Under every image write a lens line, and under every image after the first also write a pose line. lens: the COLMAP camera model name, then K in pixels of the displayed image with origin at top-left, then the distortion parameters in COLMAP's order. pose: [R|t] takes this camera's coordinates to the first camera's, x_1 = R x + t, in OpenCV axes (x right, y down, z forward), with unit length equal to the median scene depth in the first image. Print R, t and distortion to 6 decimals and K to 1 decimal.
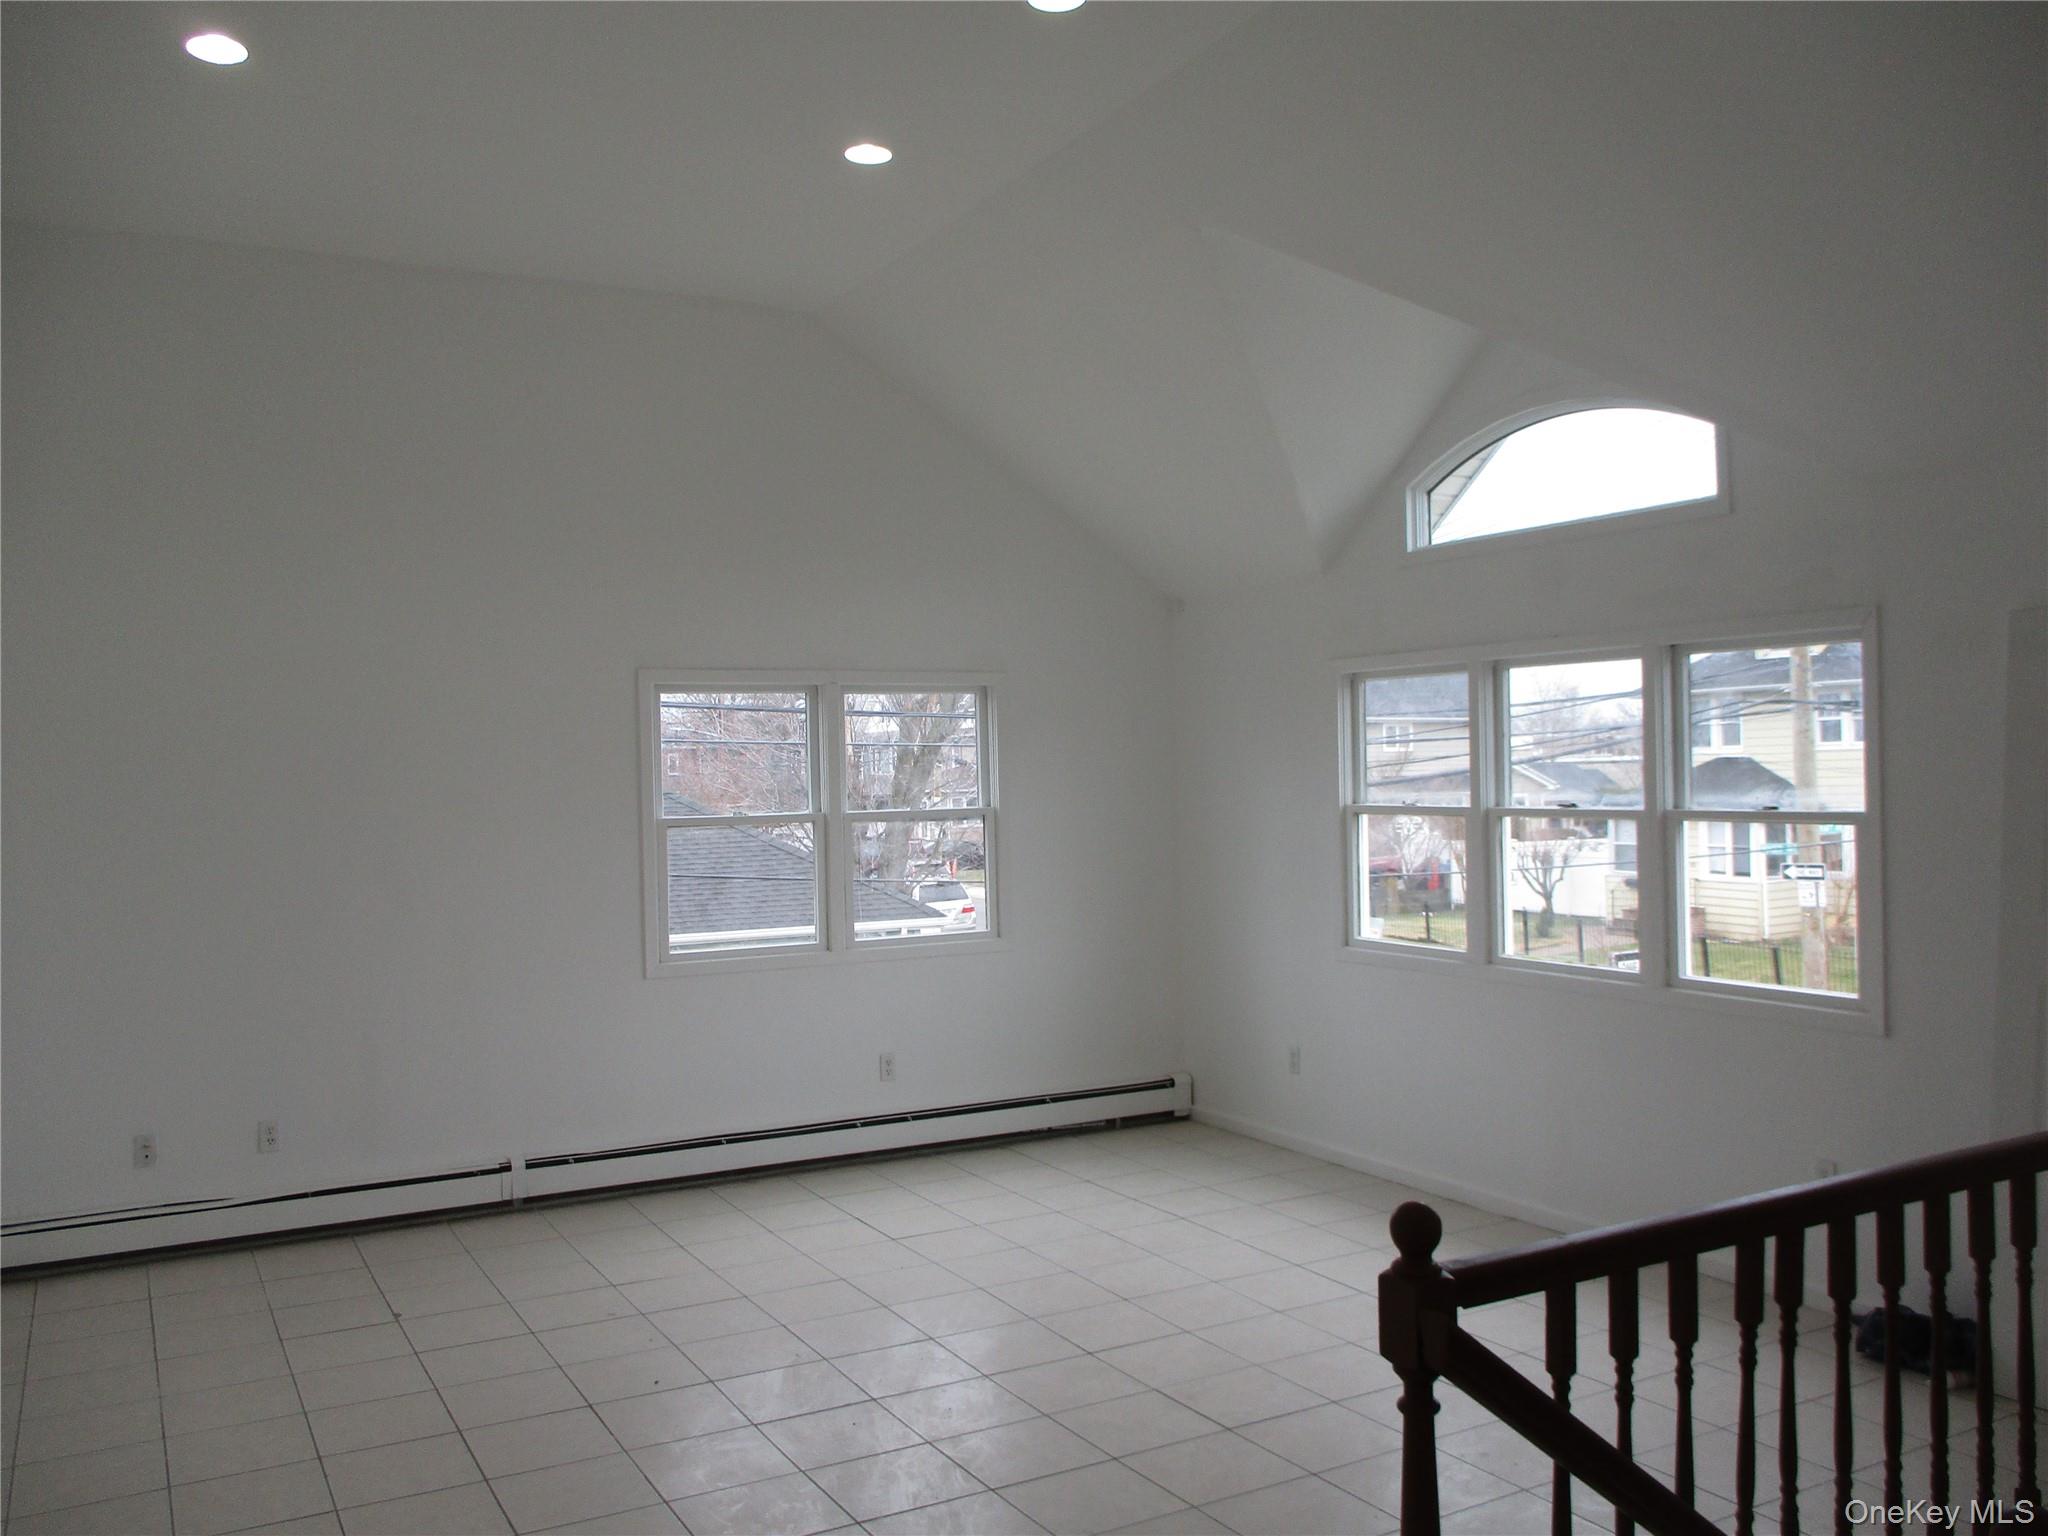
lens RADIAL K [[1606.1, 0, 993.1], [0, 1606.1, 796.6], [0, 0, 1]] dist [-0.030624, -0.001048]
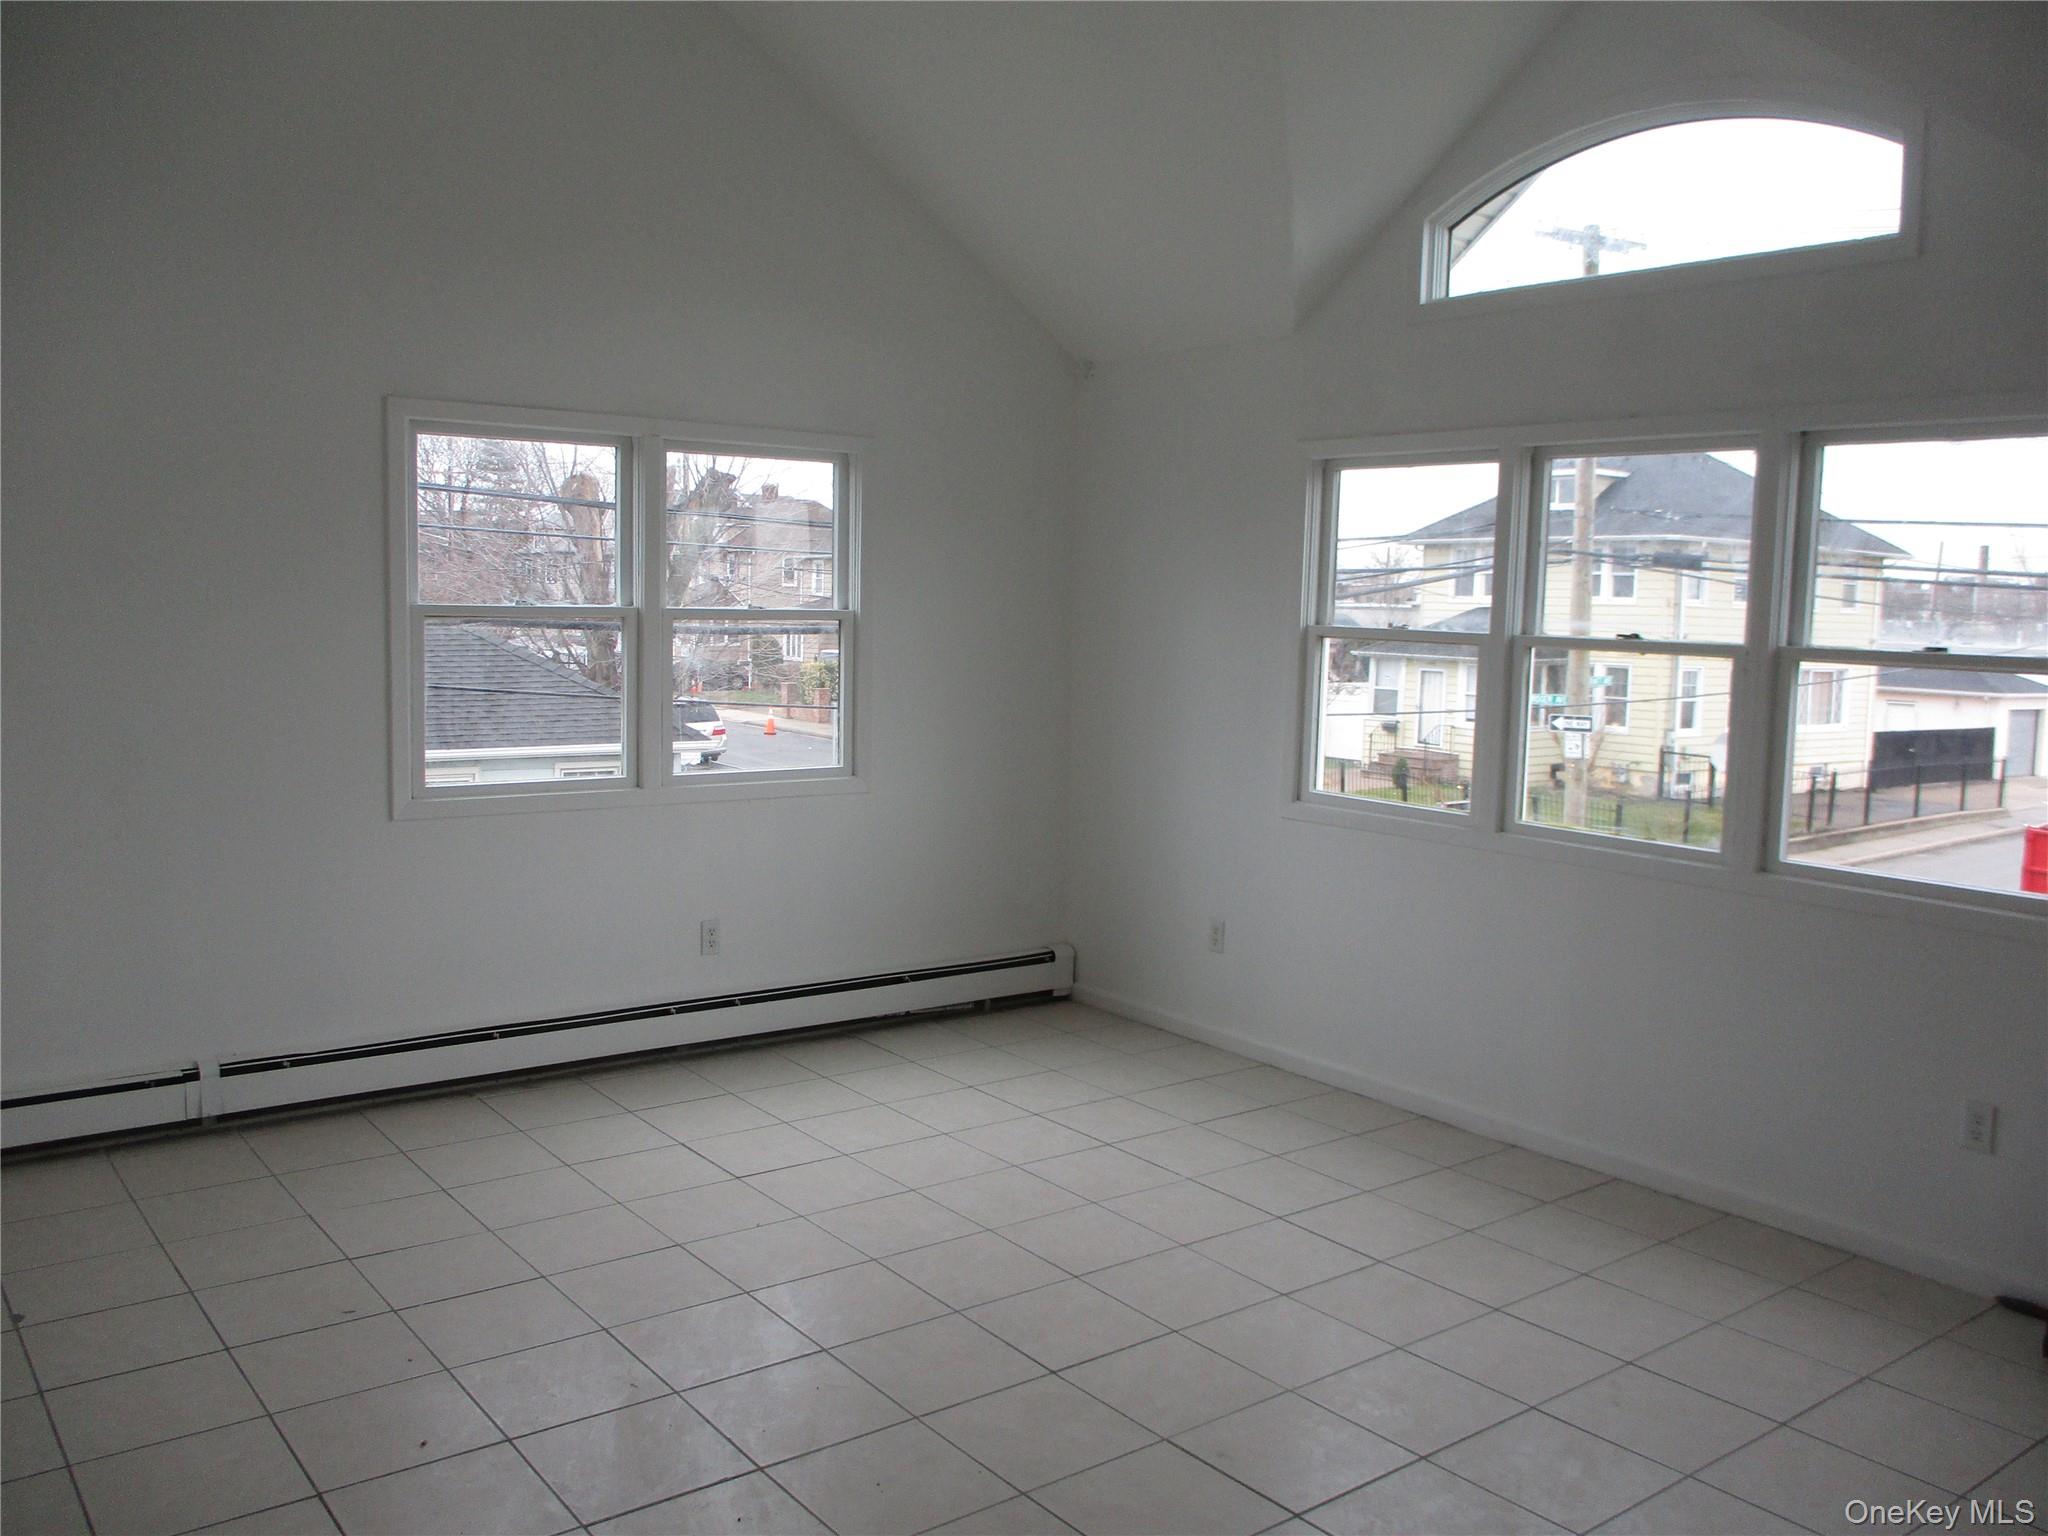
lens RADIAL K [[1676.5, 0, 1024.0], [0, 1676.5, 768.0], [0, 0, 1]] dist [-0.034468, -0.005337]
pose [[0.986309, 0.029460, 0.162252, -0.053407], [-0.043708, 0.995425, 0.084957, 0.011200], [-0.159007, -0.090886, 0.983085, 0.194348]]
